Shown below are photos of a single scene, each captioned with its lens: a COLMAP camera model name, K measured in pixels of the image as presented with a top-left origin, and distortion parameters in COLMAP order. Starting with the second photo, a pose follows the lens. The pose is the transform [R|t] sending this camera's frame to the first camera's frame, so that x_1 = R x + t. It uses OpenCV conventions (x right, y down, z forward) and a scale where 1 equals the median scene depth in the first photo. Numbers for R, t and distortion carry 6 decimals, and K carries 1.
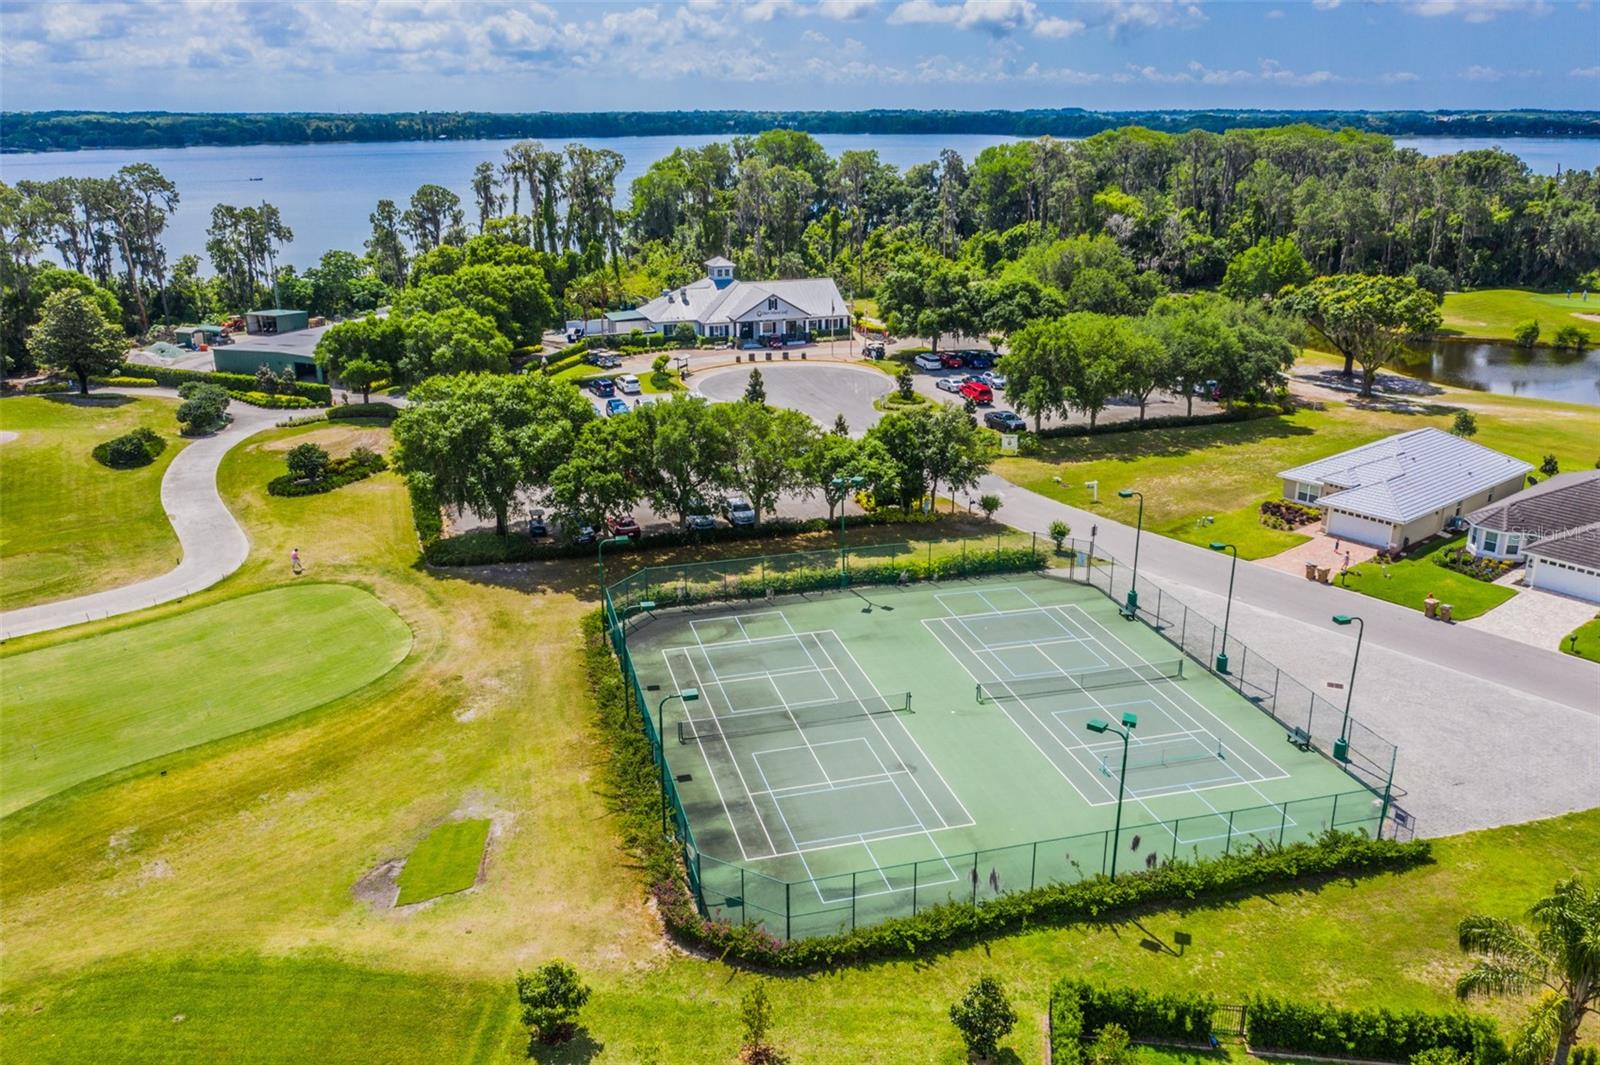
lens RADIAL K [[1273.5, 0, 798.8], [0, 1273.5, 531.7], [0, 0, 1]] dist [-0.034826, -0.003459]
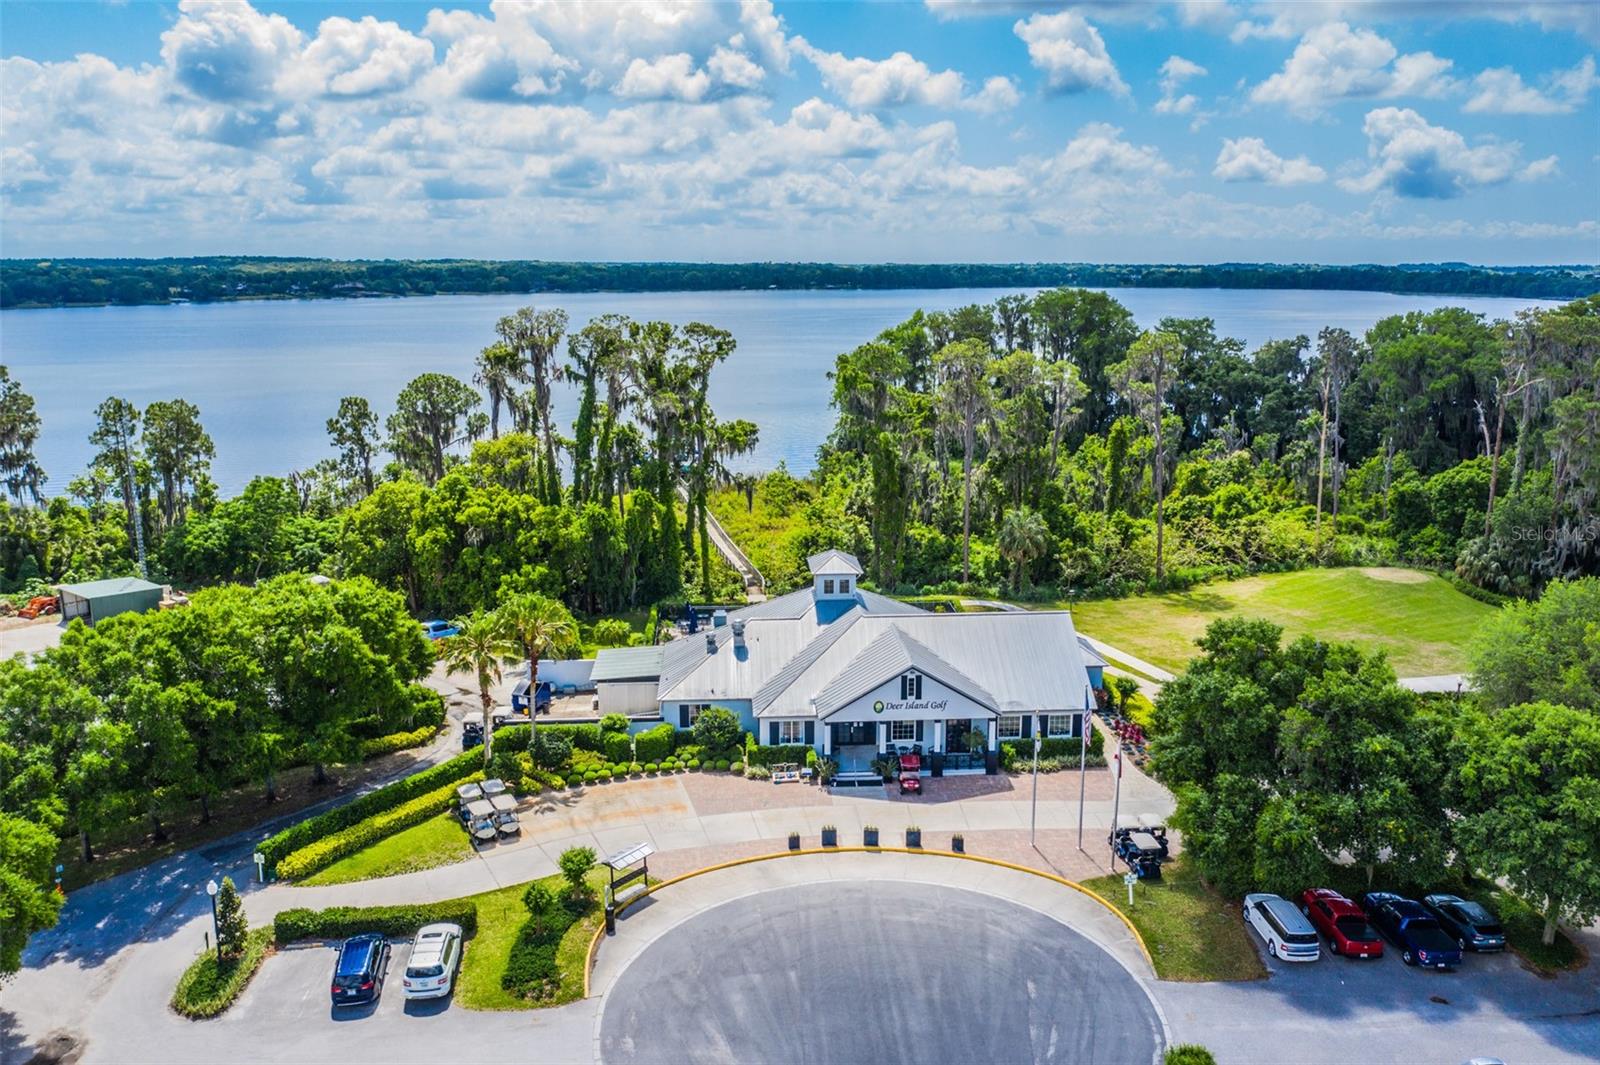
lens RADIAL K [[1273.5, 0, 802.1], [0, 1273.5, 534.2], [0, 0, 1]] dist [-0.034826, -0.003459]
pose [[0.965666, 0.054708, -0.253962, 0.037577], [-0.082382, 0.991607, -0.099641, -0.135131], [0.246380, 0.117142, 0.962068, 0.414704]]
